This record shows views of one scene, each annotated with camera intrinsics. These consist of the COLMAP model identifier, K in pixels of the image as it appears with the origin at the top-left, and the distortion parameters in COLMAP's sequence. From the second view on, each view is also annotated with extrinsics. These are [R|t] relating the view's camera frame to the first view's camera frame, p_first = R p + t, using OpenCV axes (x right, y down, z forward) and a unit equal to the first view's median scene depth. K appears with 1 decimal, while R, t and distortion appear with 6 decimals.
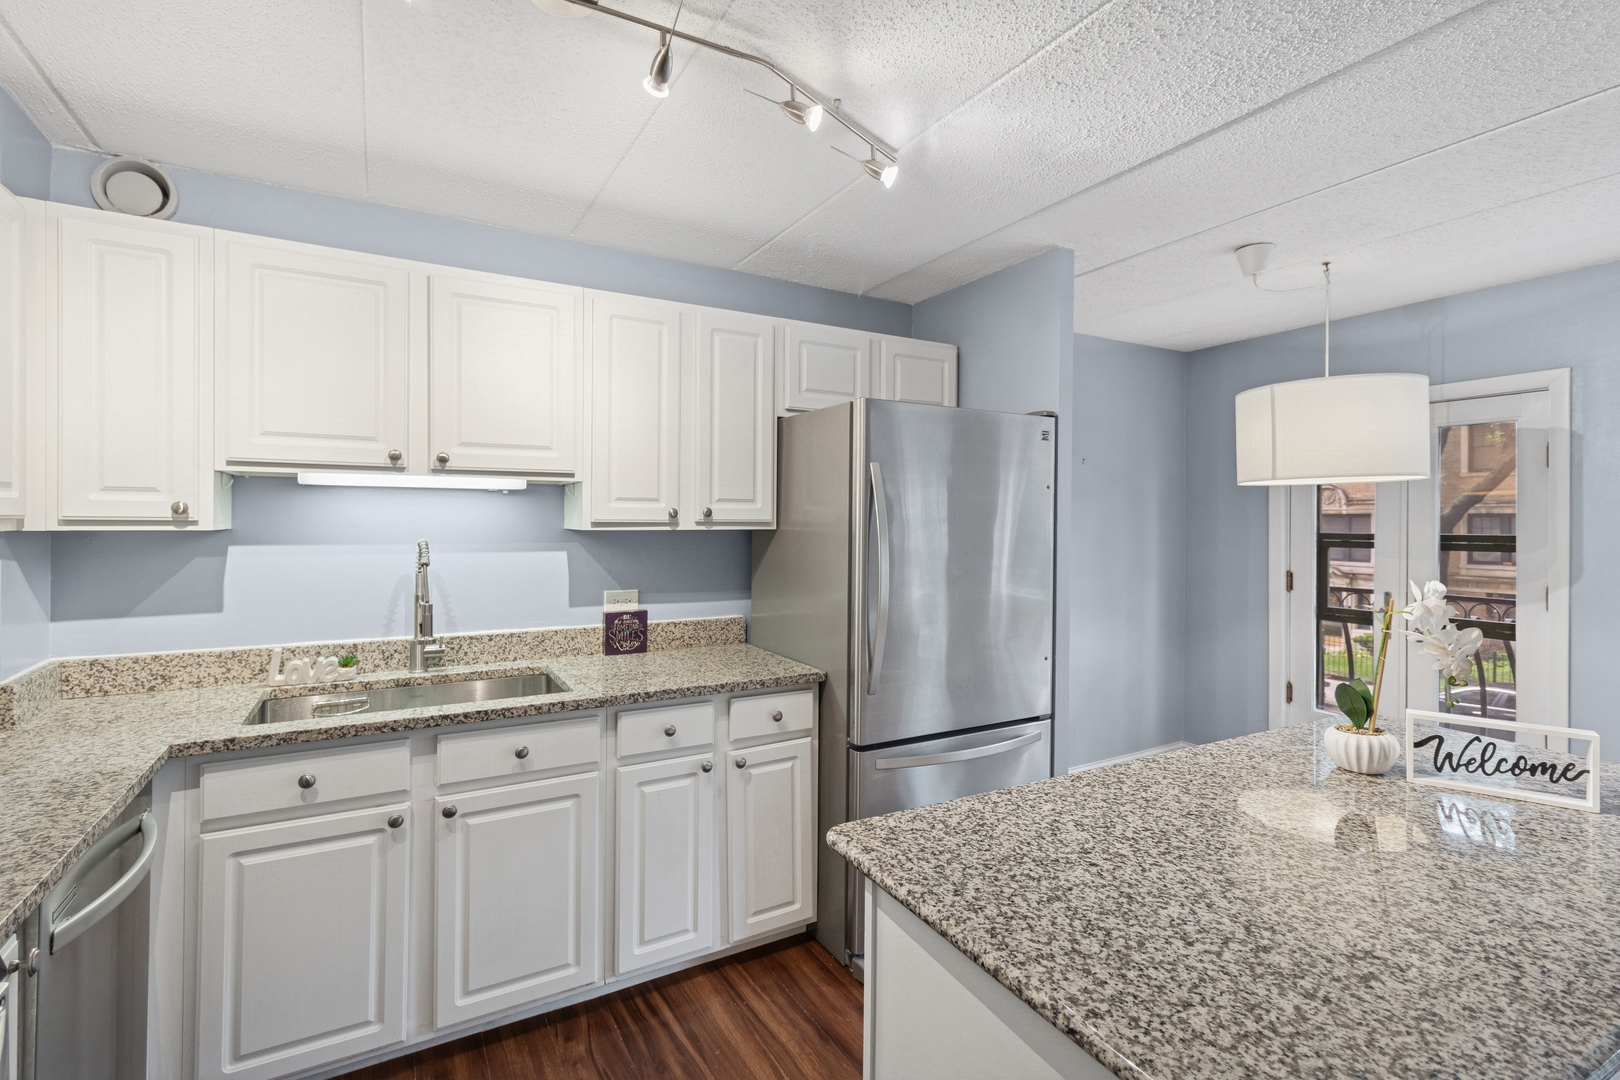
lens RADIAL K [[751.8, 0, 826.6], [0, 751.8, 511.7], [0, 0, 1]] dist [0.002866, -0.000581]
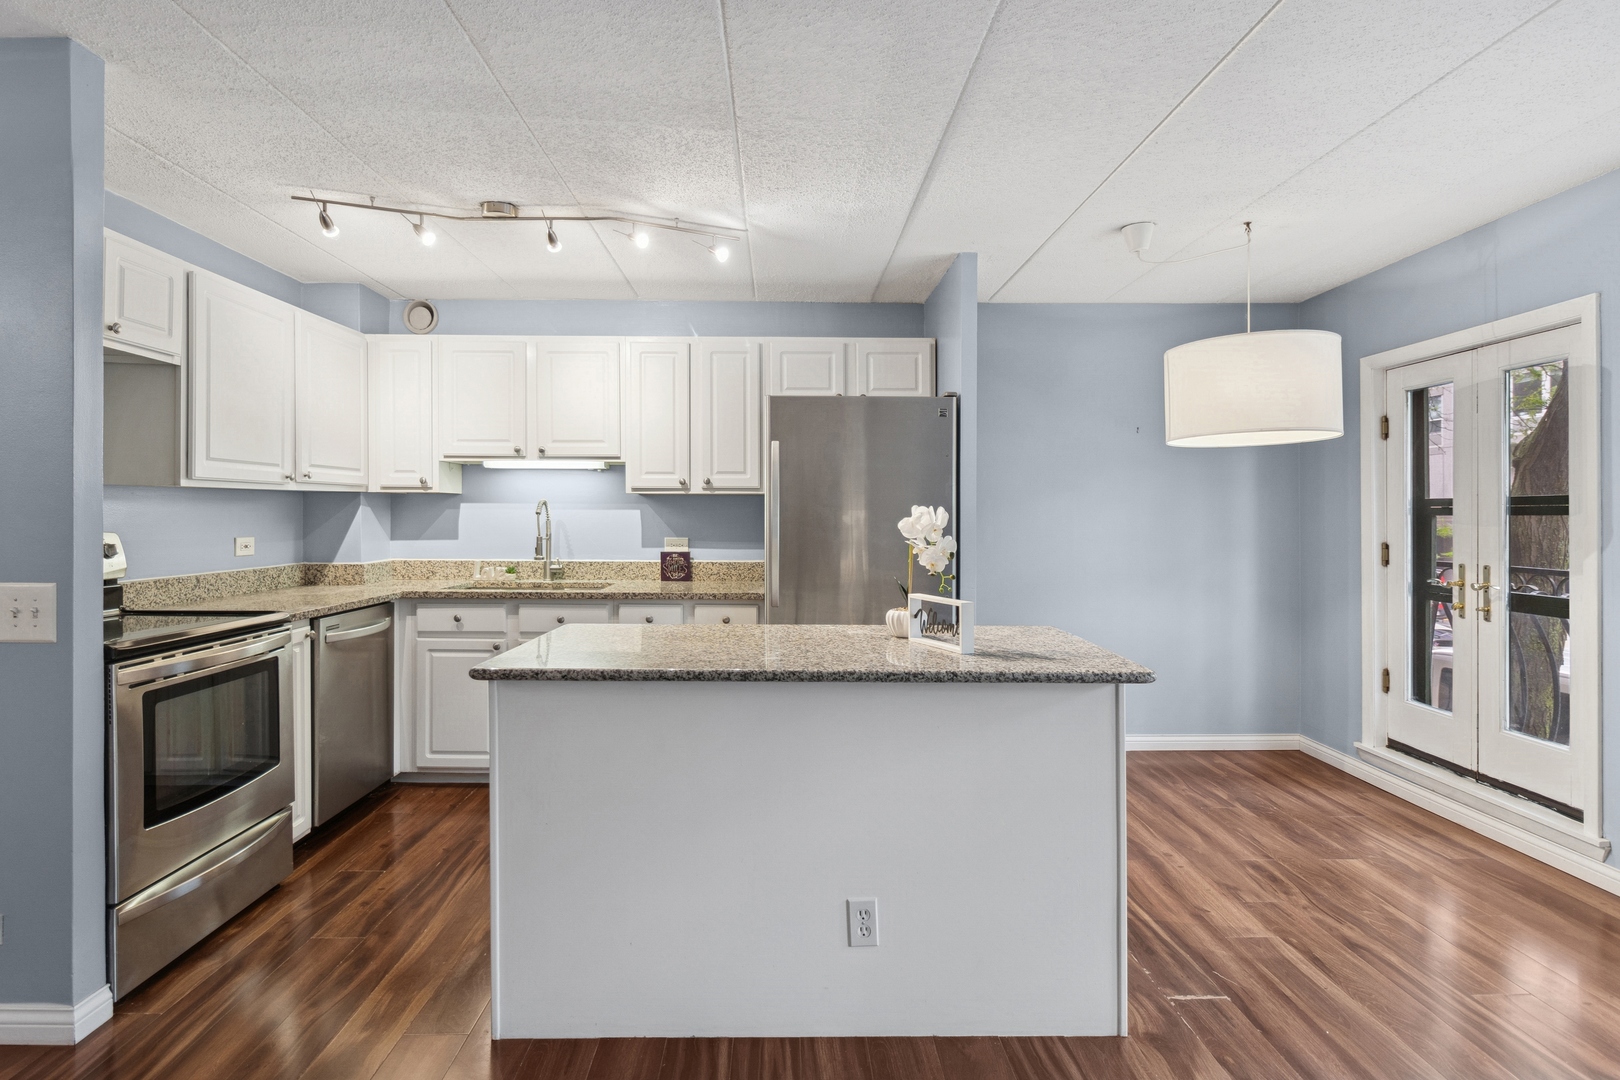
lens RADIAL K [[838.1, 0, 793.1], [0, 838.1, 512.7], [0, 0, 1]] dist [-0.002951, 0.000402]
pose [[0.866872, -0.001475, -0.498529, 0.841837], [0.005658, 0.999960, 0.006880, 0.054755], [0.498499, -0.008784, 0.866846, -0.325403]]
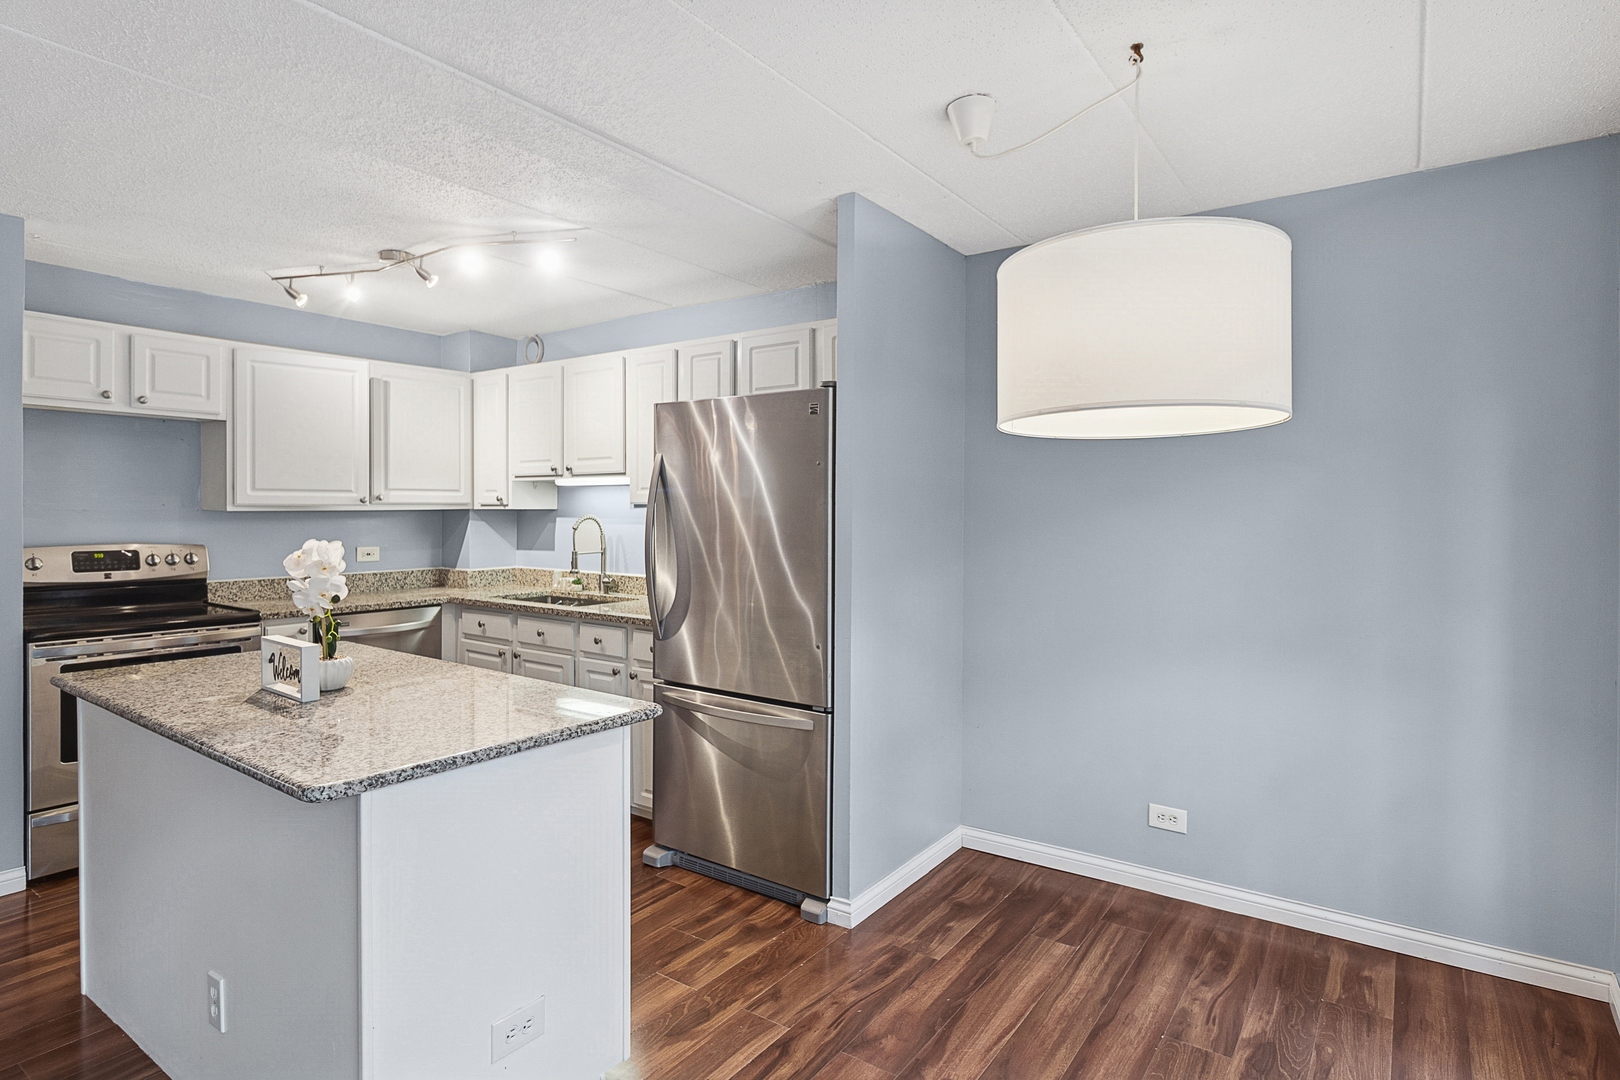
lens RADIAL K [[865.8, 0, 802.7], [0, 865.8, 516.1], [0, 0, 1]] dist [-0.000505, 0.002519]
pose [[0.399728, 0.003637, -0.916627, 1.436963], [0.009579, 0.999921, 0.008145, 0.026768], [0.916584, -0.012036, 0.399661, 0.632061]]
